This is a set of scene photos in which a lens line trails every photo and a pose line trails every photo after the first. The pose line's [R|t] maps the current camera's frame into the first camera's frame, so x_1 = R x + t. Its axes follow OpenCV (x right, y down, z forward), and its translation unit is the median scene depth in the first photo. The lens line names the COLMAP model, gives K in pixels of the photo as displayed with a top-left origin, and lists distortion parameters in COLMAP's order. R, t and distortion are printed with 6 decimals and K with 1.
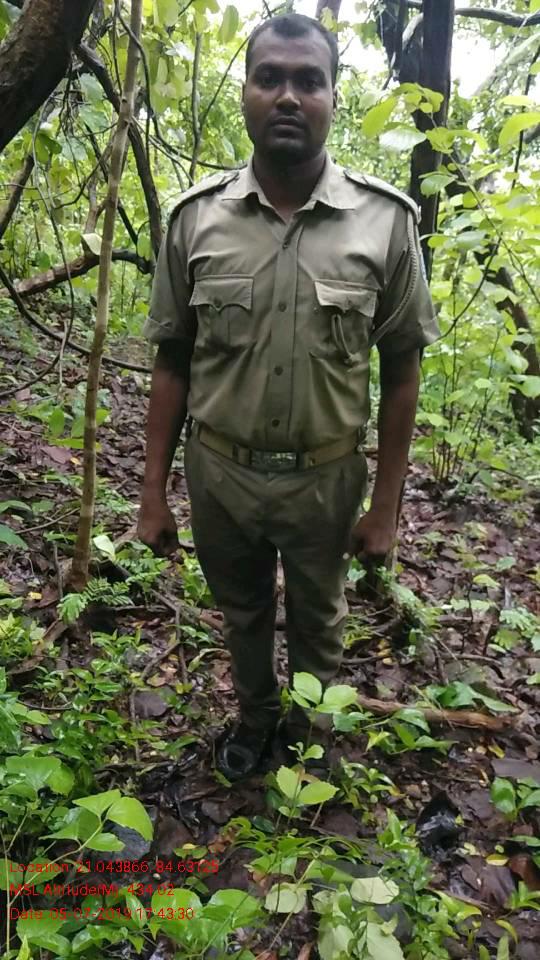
lens RADIAL K [[772.8, 0, 270.0], [0, 772.8, 480.0], [0, 0, 1]] dist [0.080978, 0.001997]
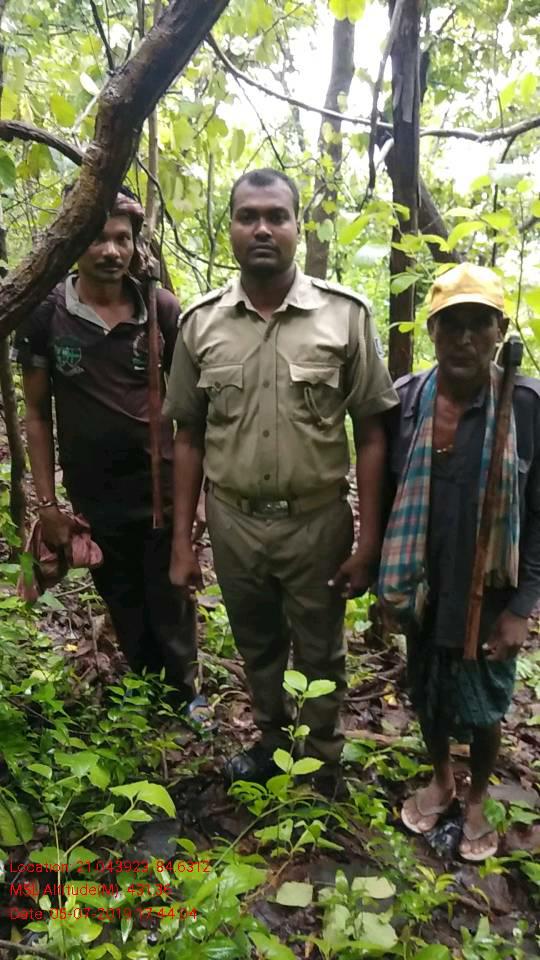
lens RADIAL K [[760.0, 0, 270.0], [0, 760.0, 480.0], [0, 0, 1]] dist [0.141623, -0.000674]
pose [[0.998899, -0.036982, -0.028881, 0.027284], [0.033717, 0.993757, -0.106350, 0.038428], [0.032633, 0.105259, 0.993909, -0.132499]]
